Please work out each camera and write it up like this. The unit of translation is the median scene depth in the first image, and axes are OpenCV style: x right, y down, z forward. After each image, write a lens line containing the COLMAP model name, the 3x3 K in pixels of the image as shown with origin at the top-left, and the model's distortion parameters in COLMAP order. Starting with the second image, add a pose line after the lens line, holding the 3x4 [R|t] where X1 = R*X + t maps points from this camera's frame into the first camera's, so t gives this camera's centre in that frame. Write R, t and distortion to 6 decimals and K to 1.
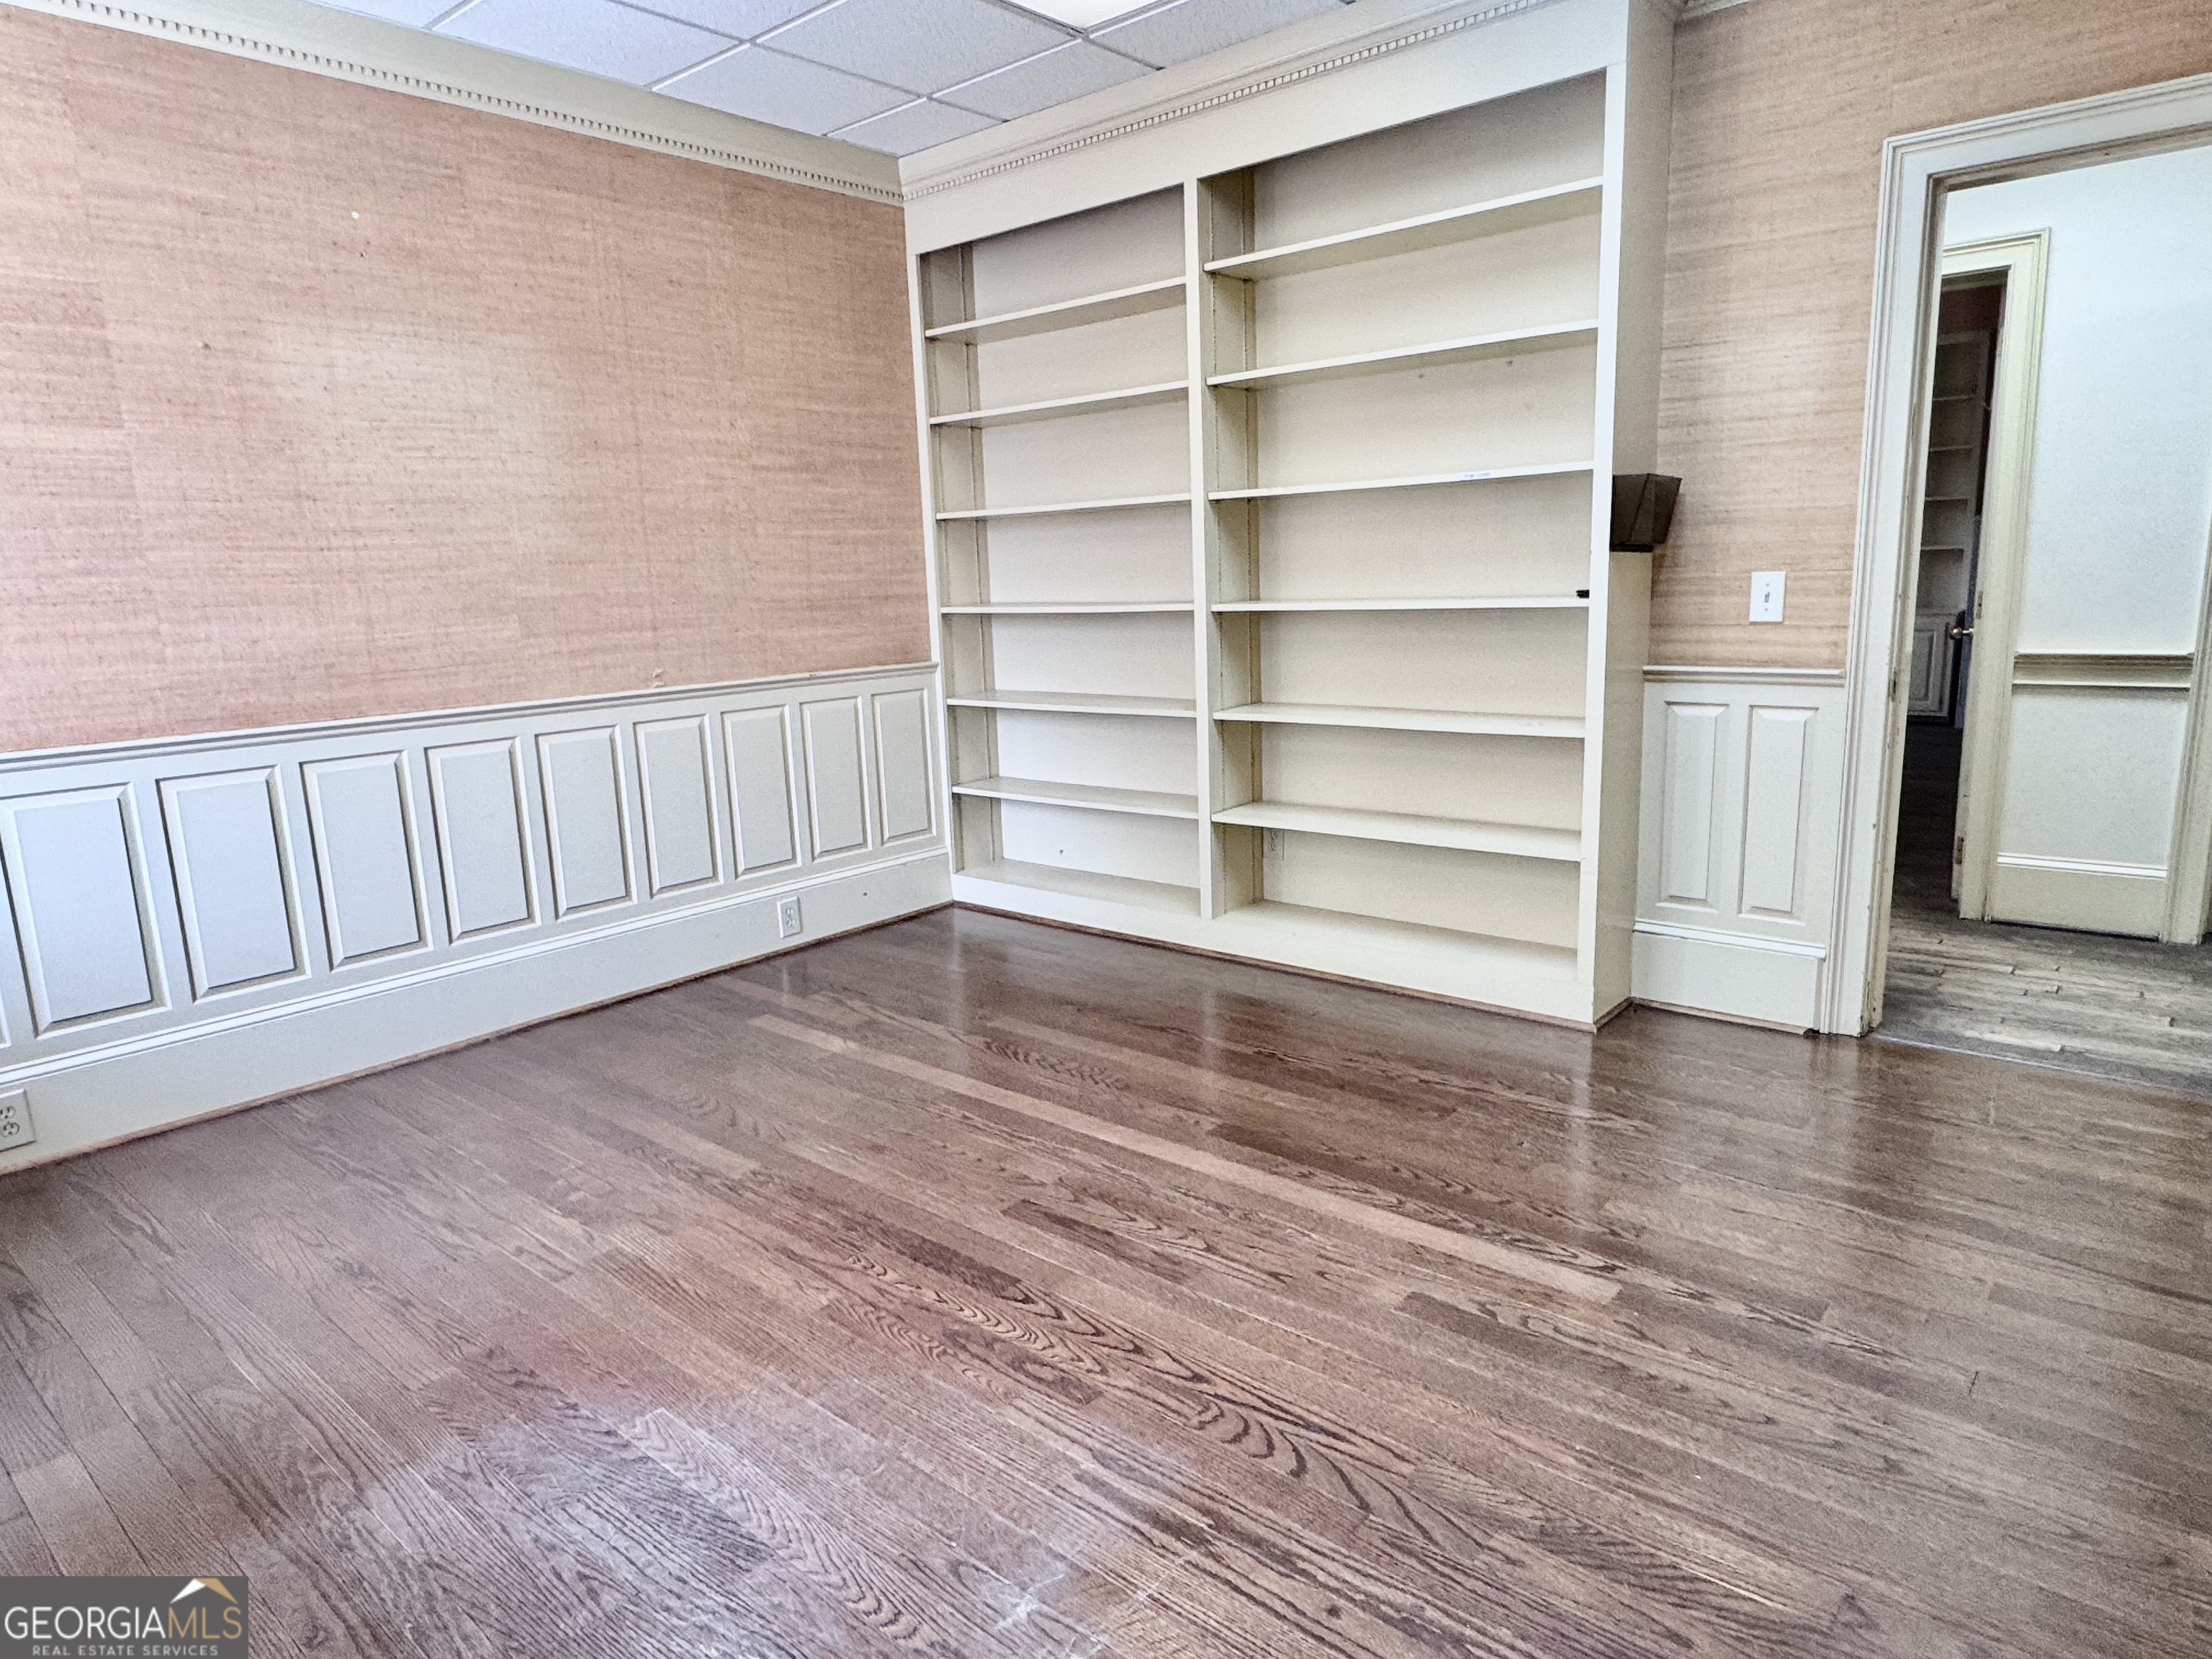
lens RADIAL K [[1348.3, 0, 1106.0], [0, 1348.3, 829.5], [0, 0, 1]] dist [0.000247, -0.000439]
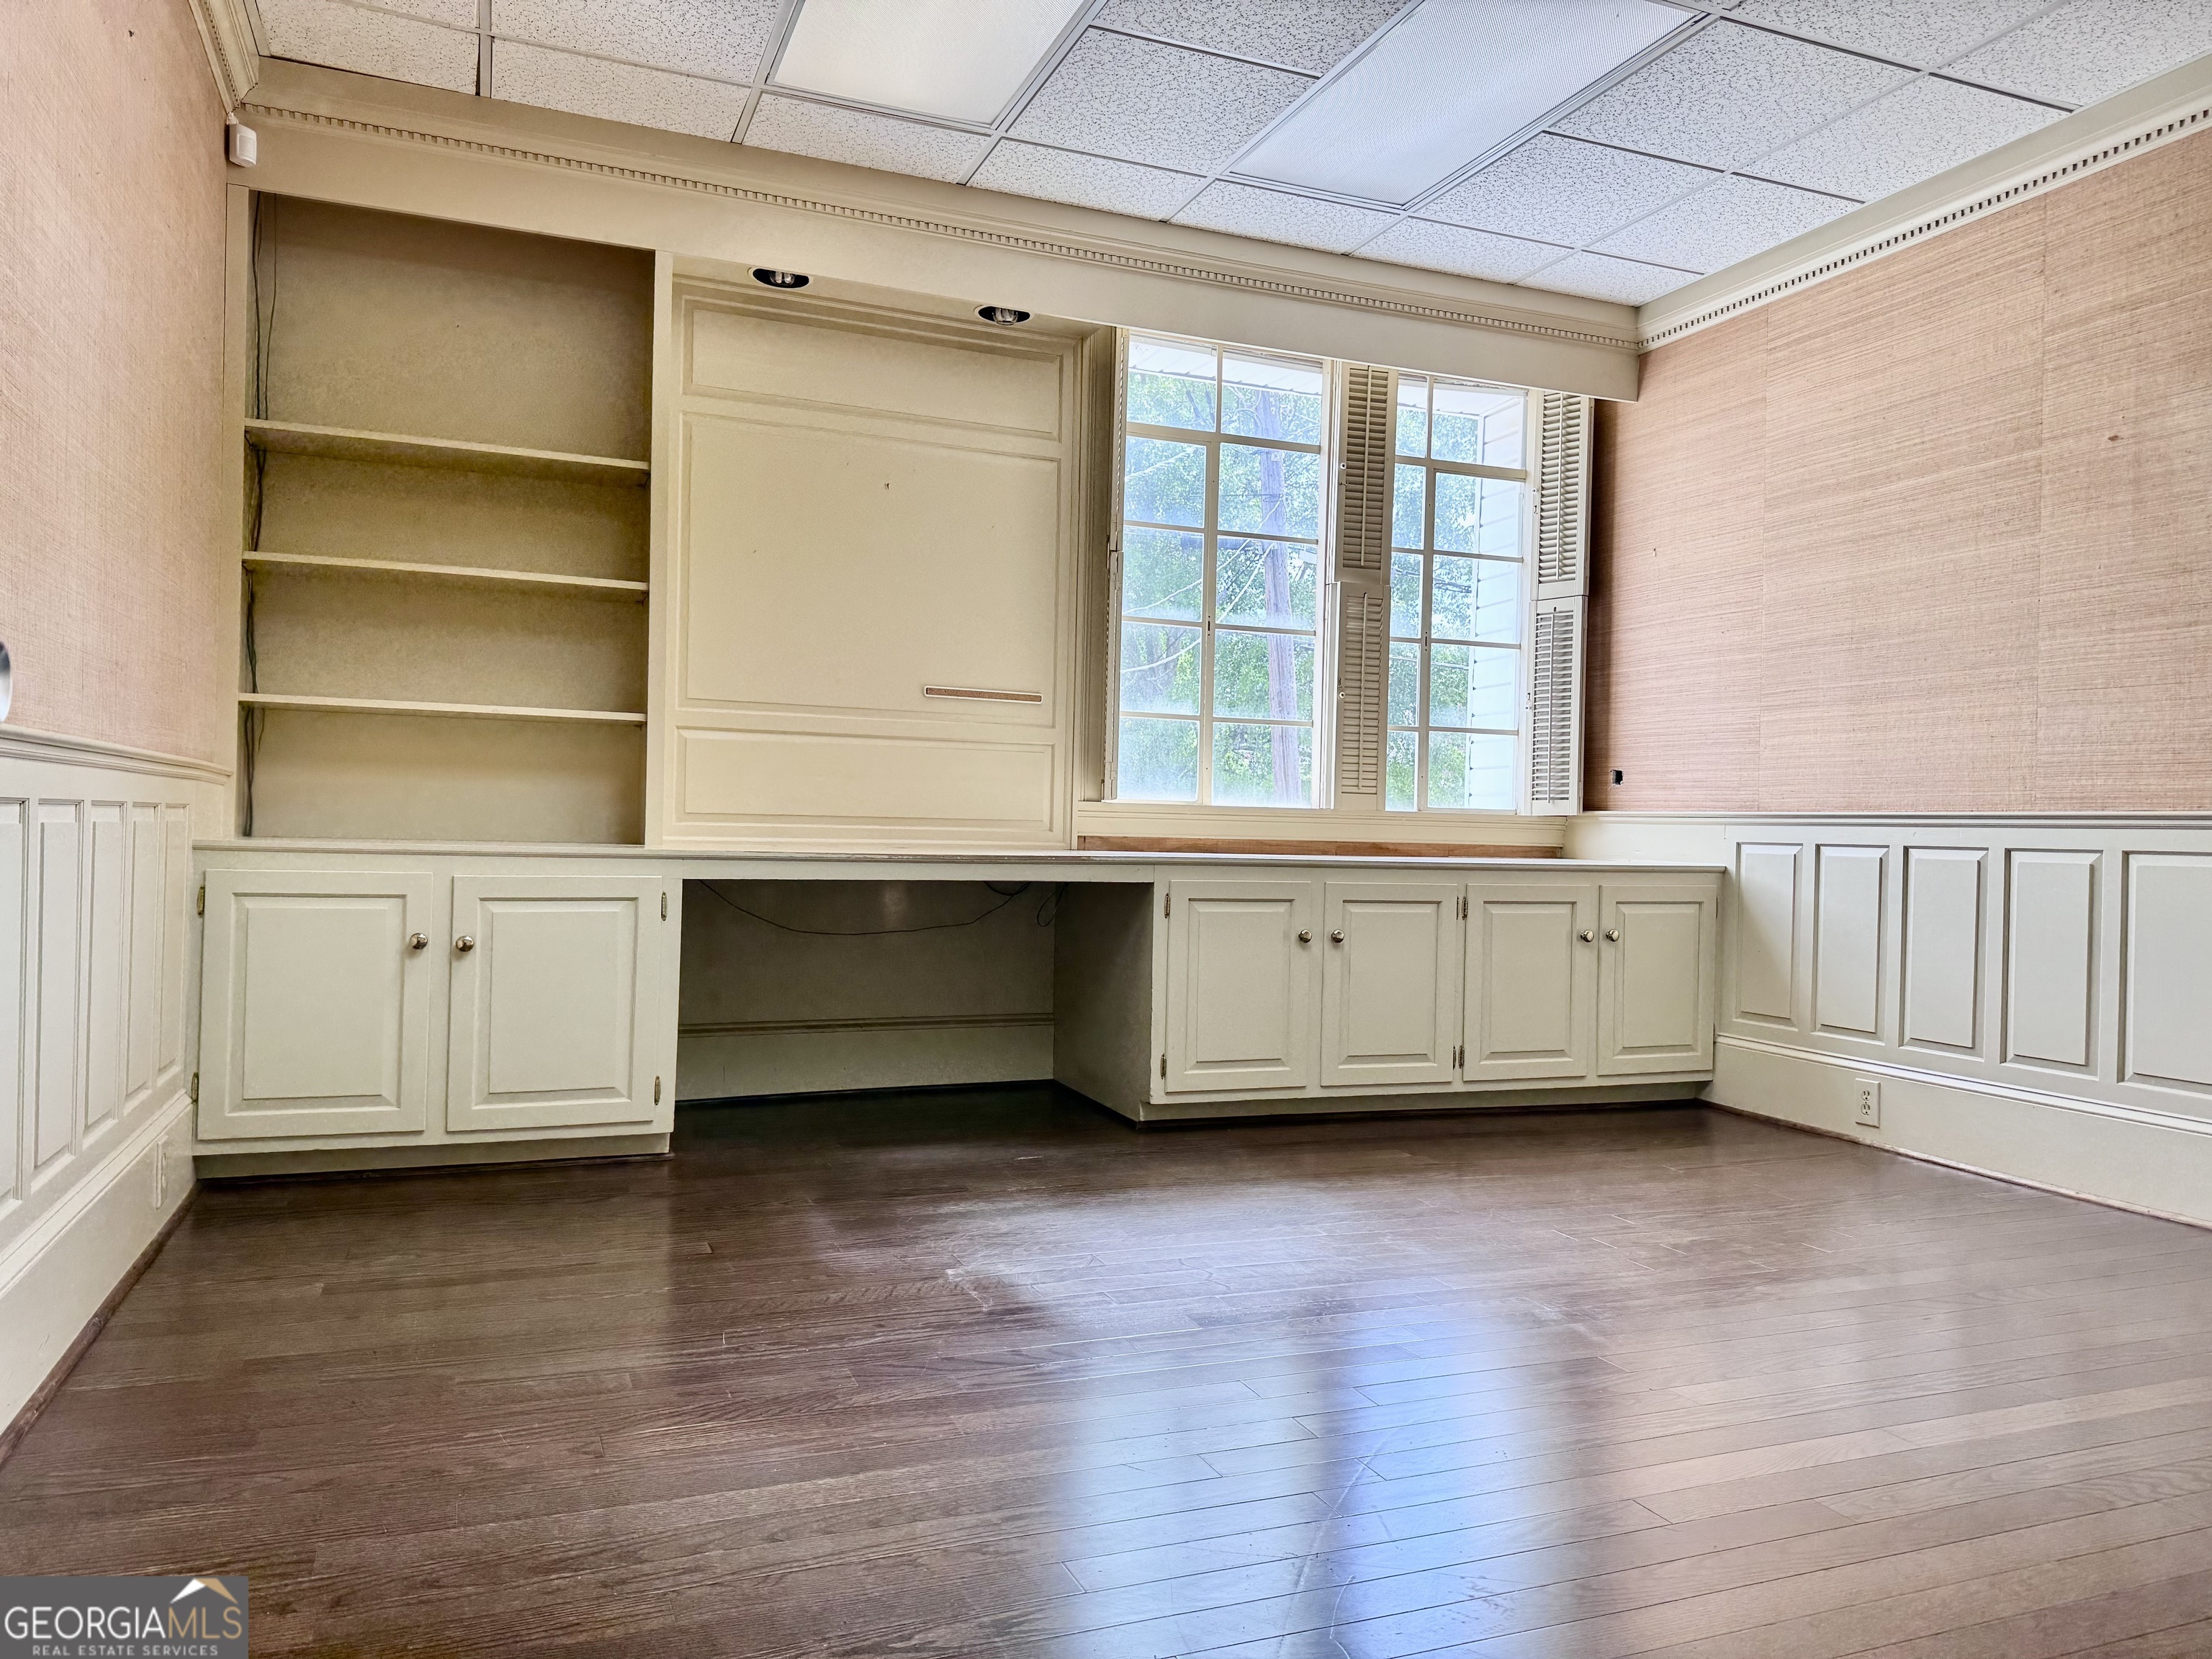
lens RADIAL K [[1554.8, 0, 1106.0], [0, 1554.8, 829.5], [0, 0, 1]] dist [-0.002227, -0.001349]
pose [[-0.456613, 0.030728, -0.889134, 1.324443], [-0.179414, 0.975690, 0.125857, -0.139196], [0.871387, 0.216992, -0.440000, 1.626114]]
